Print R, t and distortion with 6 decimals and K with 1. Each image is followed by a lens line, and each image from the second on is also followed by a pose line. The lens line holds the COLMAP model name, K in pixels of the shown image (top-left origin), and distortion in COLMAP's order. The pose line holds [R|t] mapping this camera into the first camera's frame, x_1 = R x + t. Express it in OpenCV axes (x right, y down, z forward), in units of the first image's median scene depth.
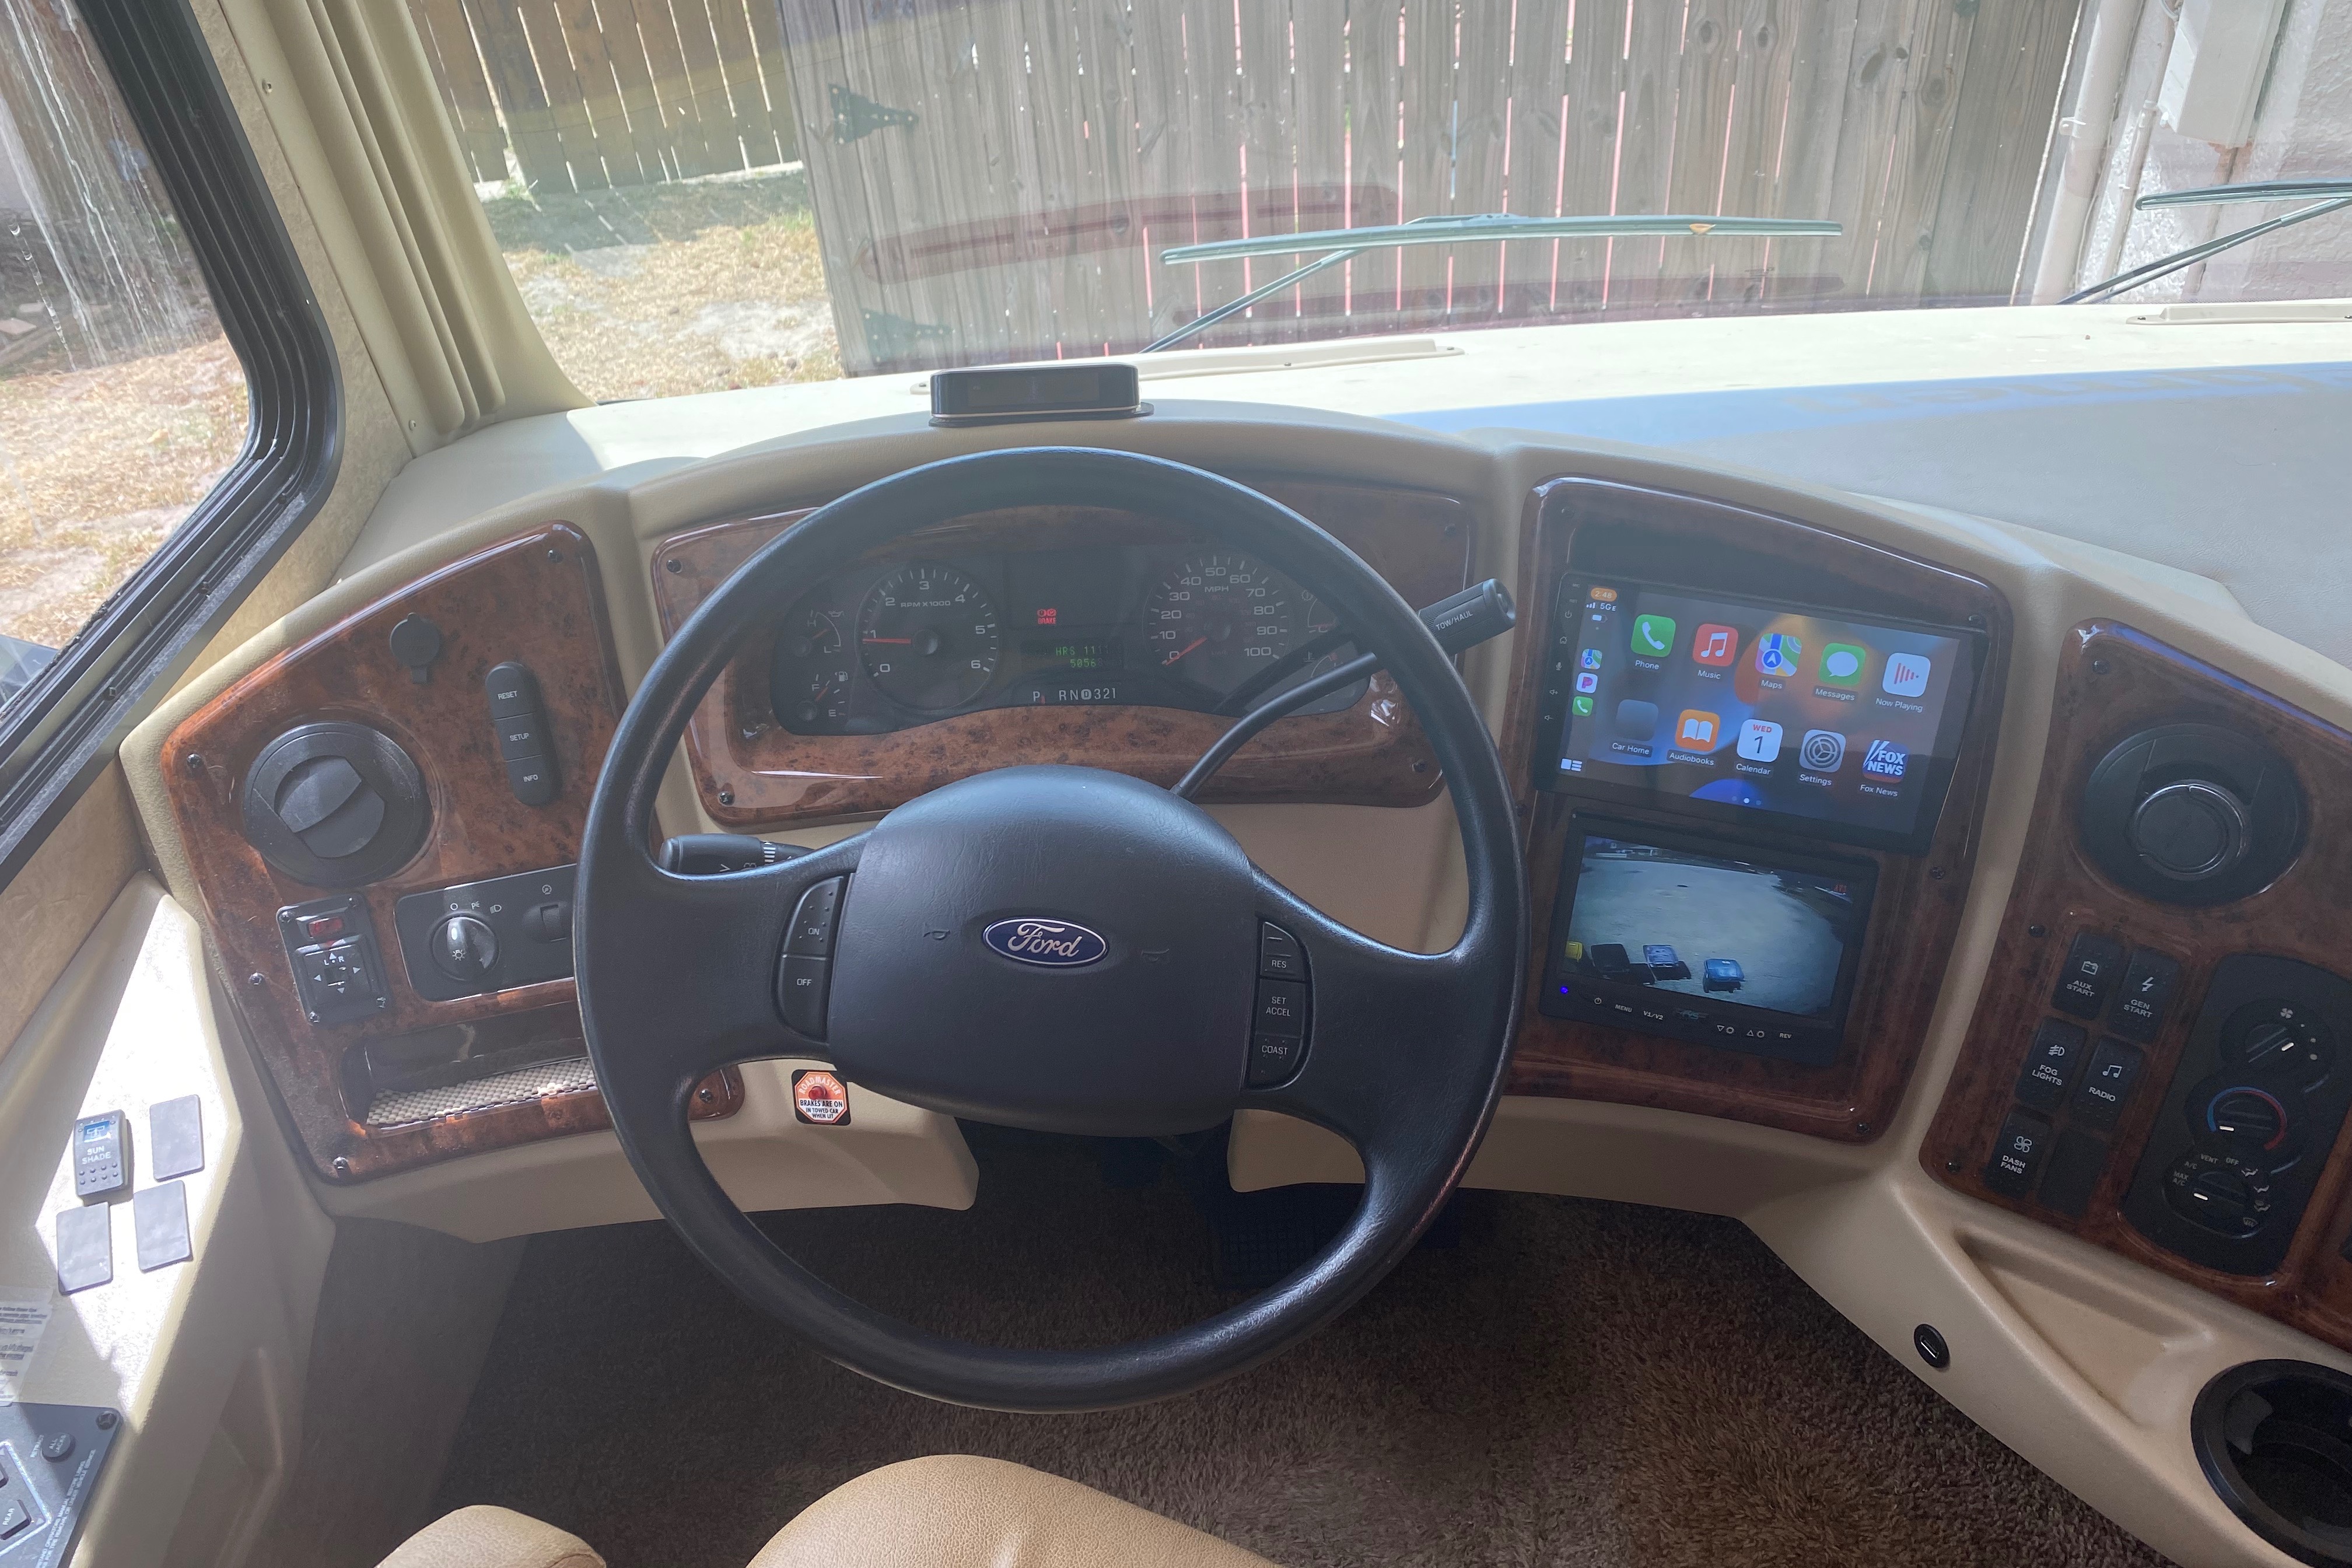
lens RADIAL K [[1803.5, 0, 1169.1], [0, 1803.5, 769.5], [0, 0, 1]] dist [0.077784, -0.072147]
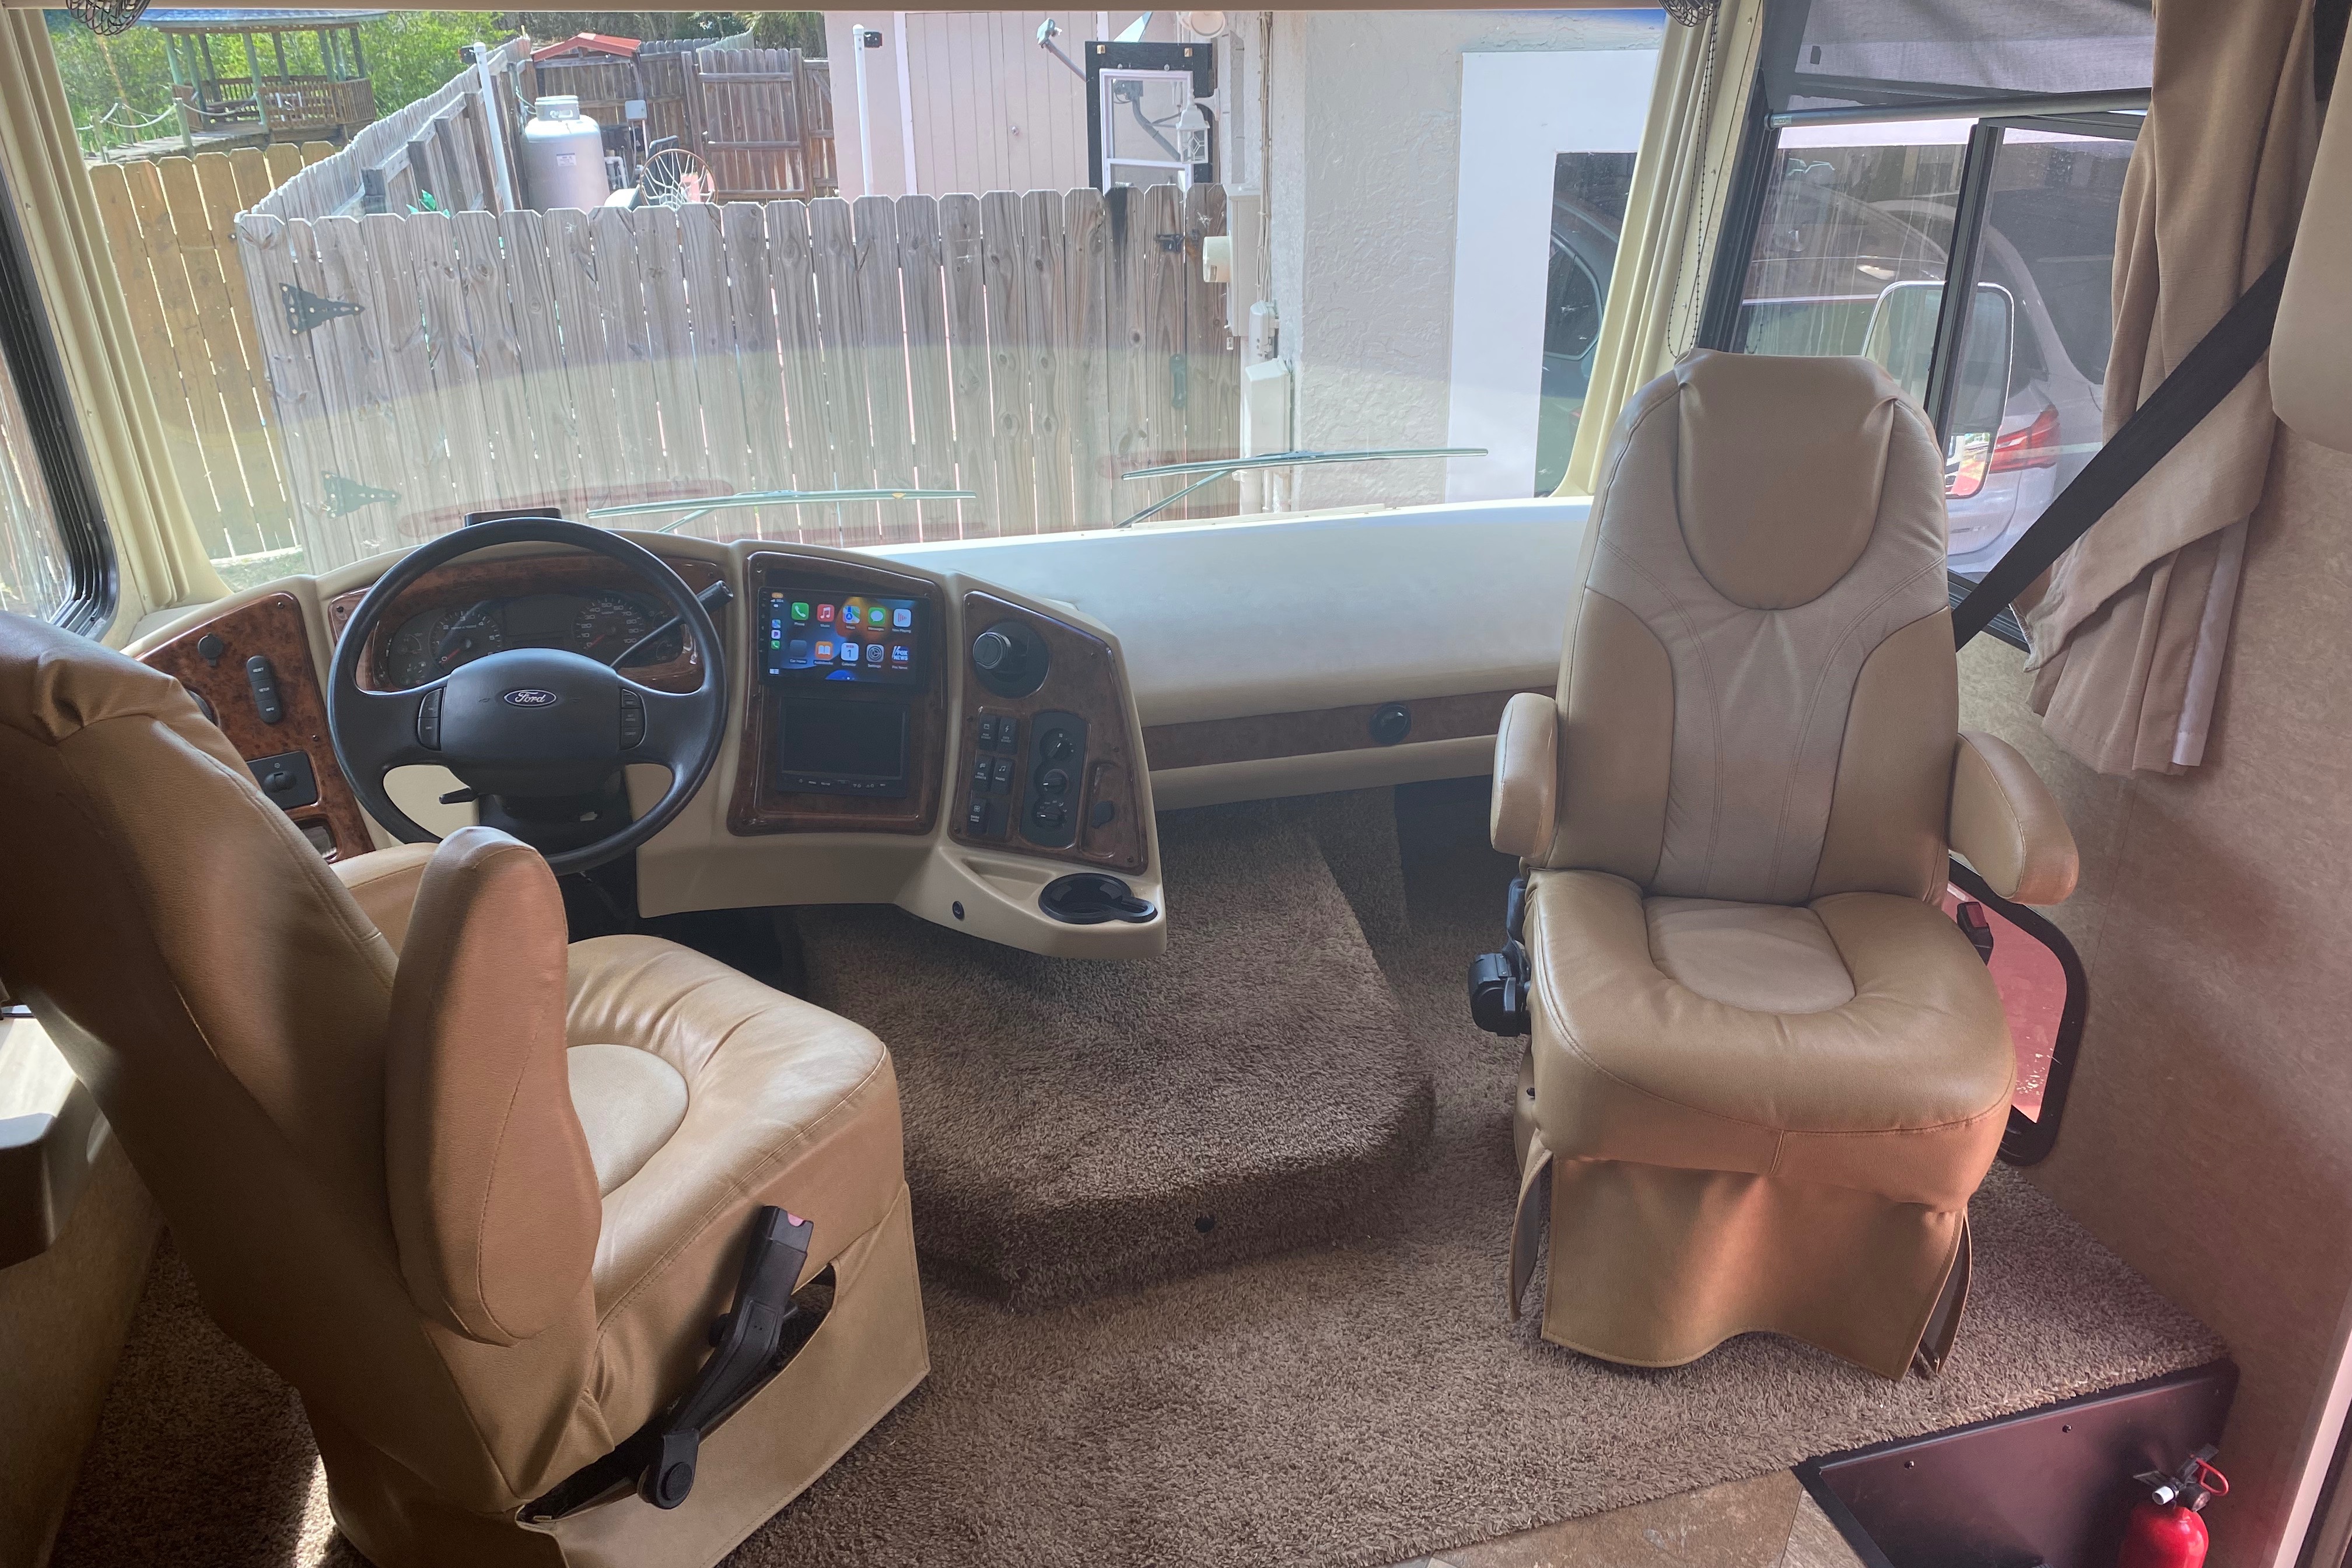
lens RADIAL K [[1803.5, 0, 1175.7], [0, 1803.5, 800.1], [0, 0, 1]] dist [0.077784, -0.072147]
pose [[0.959347, -0.079045, 0.270935, 0.073412], [0.130271, 0.975617, -0.176639, 0.617045], [-0.250366, 0.204753, 0.946252, -1.246324]]
